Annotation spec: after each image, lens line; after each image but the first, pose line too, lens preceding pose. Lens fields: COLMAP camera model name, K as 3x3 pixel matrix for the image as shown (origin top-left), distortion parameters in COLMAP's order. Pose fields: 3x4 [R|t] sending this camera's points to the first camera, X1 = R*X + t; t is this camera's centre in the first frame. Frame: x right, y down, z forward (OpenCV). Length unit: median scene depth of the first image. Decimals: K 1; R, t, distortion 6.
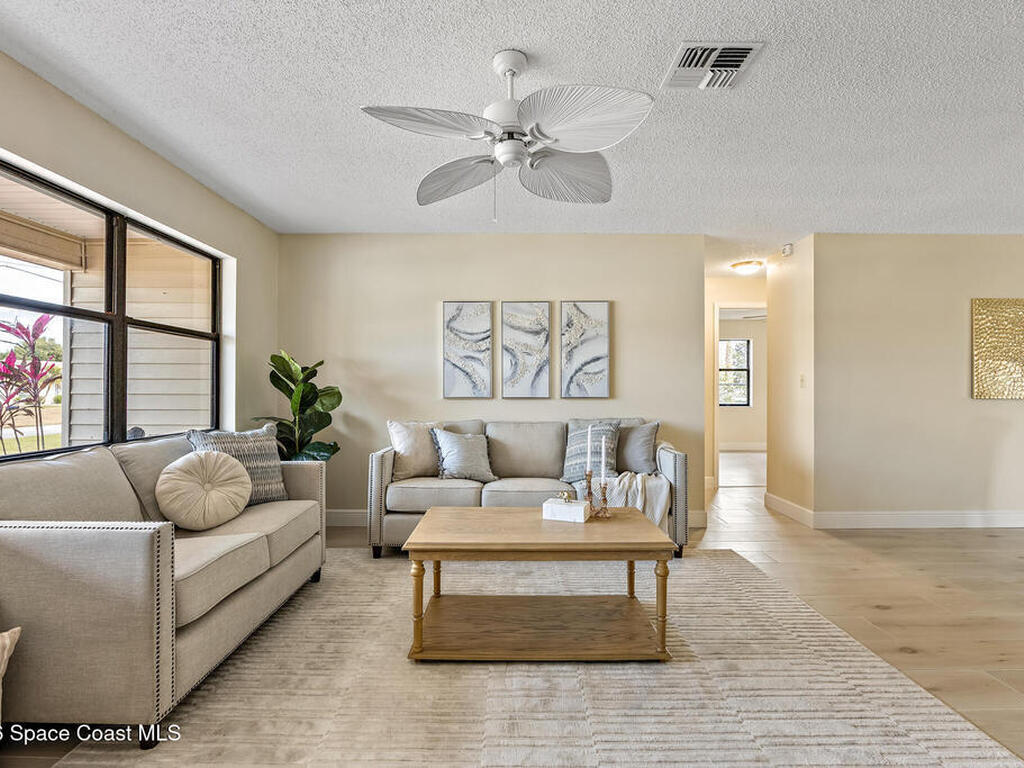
lens RADIAL K [[508.8, 0, 512.8], [0, 508.8, 387.6], [0, 0, 1]] dist [-0.014718, 0.001393]
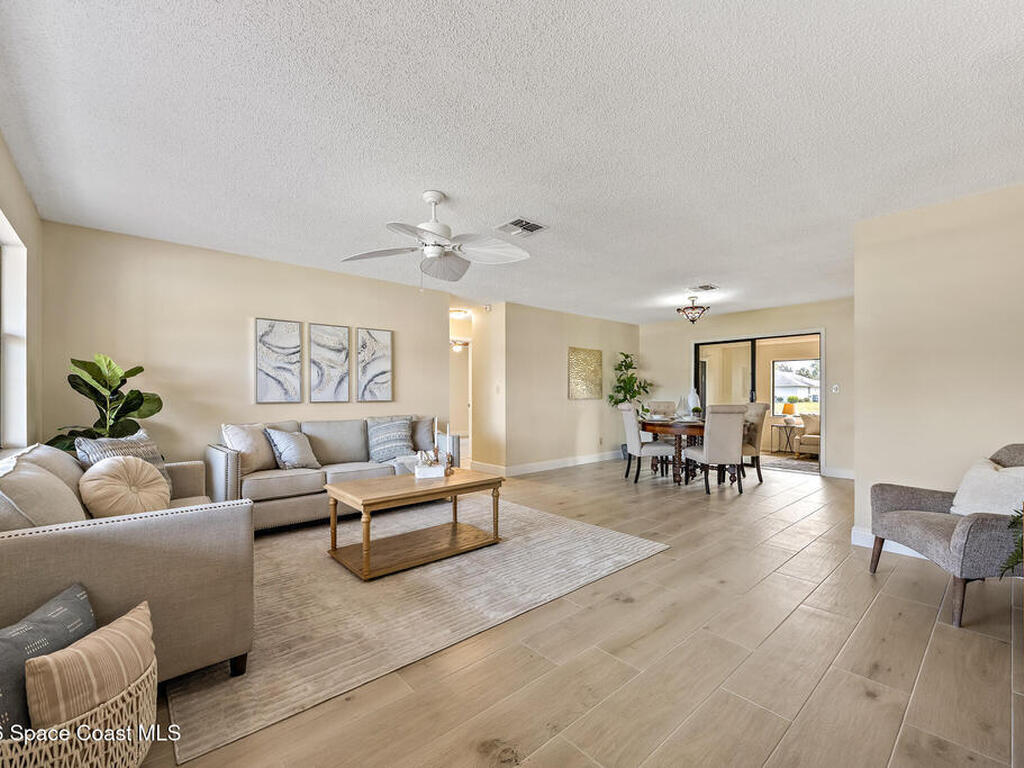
lens RADIAL K [[438.9, 0, 514.3], [0, 438.9, 394.2], [0, 0, 1]] dist [-0.003966, 0.001961]
pose [[0.749180, -0.002718, 0.662361, -0.353554], [0.001592, 0.999996, 0.002302, -0.000719], [-0.662364, -0.000670, 0.749182, -0.114757]]
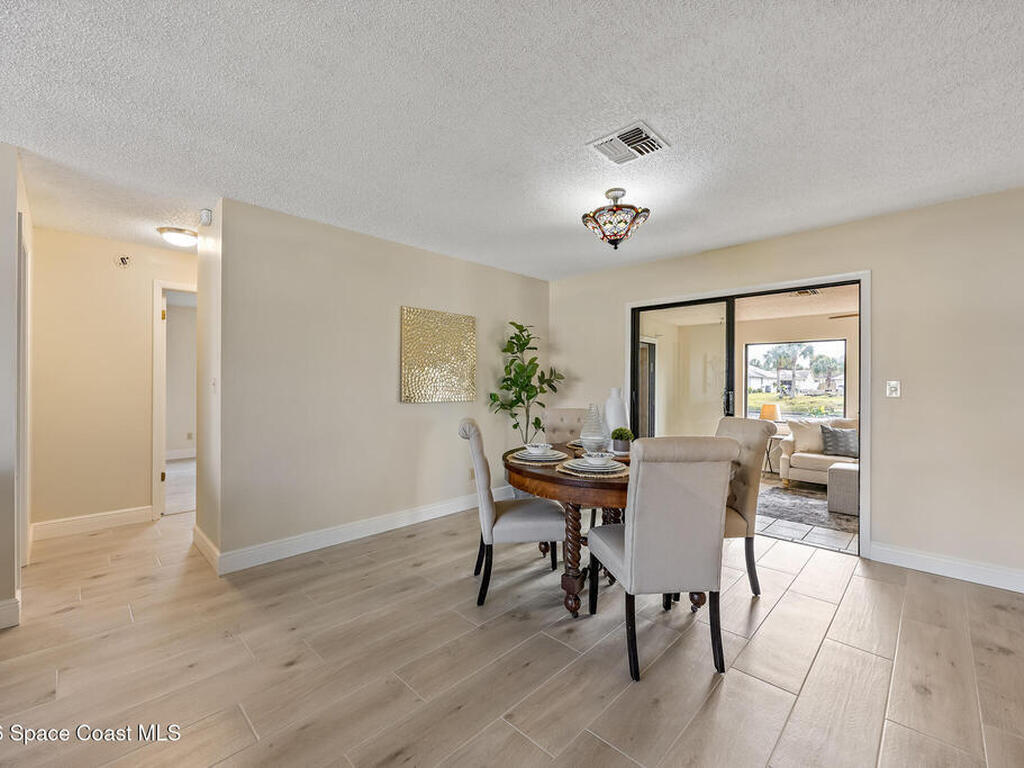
lens RADIAL K [[438.9, 0, 508.8], [0, 438.9, 380.3], [0, 0, 1]] dist [-0.003966, 0.001961]
pose [[0.698725, 0.006346, 0.715363, 0.436065], [-0.006133, 0.999977, -0.002880, -0.022871], [-0.715364, -0.002374, 0.698748, 0.217651]]
